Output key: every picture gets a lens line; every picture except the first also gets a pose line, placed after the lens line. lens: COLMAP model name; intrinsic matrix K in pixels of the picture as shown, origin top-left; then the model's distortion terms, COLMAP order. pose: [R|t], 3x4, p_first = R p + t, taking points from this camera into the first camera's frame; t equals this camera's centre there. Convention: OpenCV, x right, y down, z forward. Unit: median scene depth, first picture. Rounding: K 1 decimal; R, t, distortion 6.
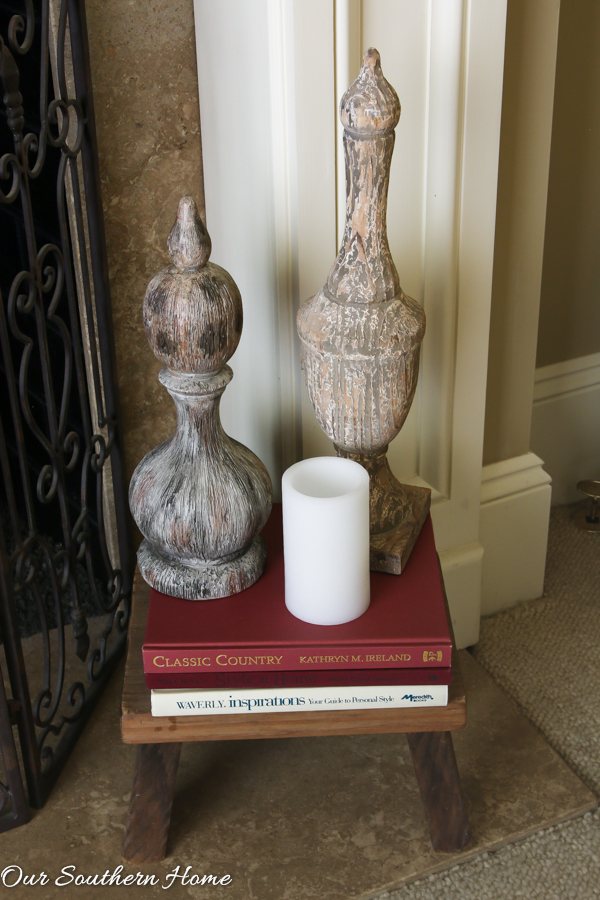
lens RADIAL K [[1481.3, 0, 300.0], [0, 1481.3, 450.0], [0, 0, 1]] dist [-0.006223, -0.009409]
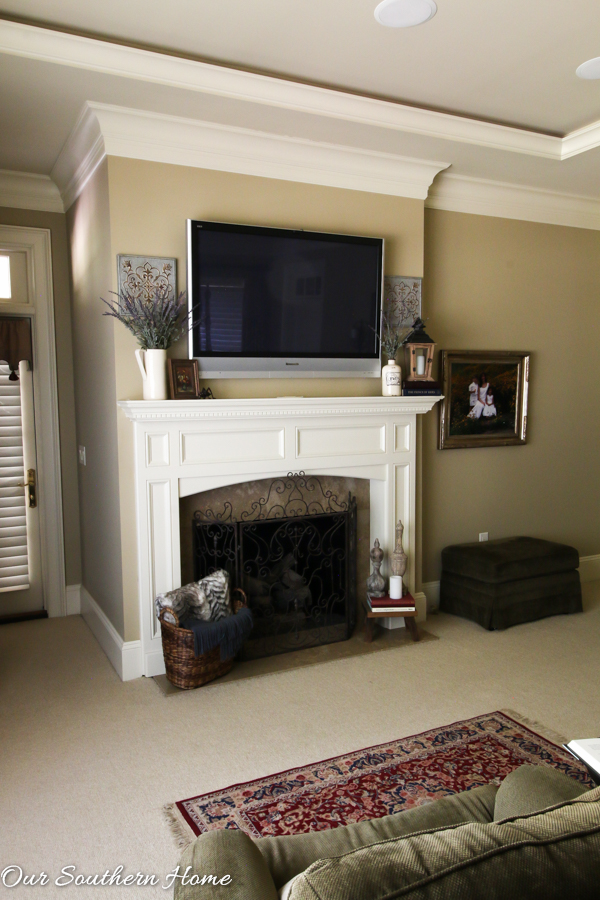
lens RADIAL K [[732.6, 0, 300.0], [0, 732.6, 450.0], [0, 0, 1]] dist [0.002052, -0.000517]
pose [[0.999427, 0.008825, 0.032668, -0.556163], [0.006881, 0.892225, -0.451539, 1.047271], [-0.033132, 0.451506, 0.891653, -2.378669]]
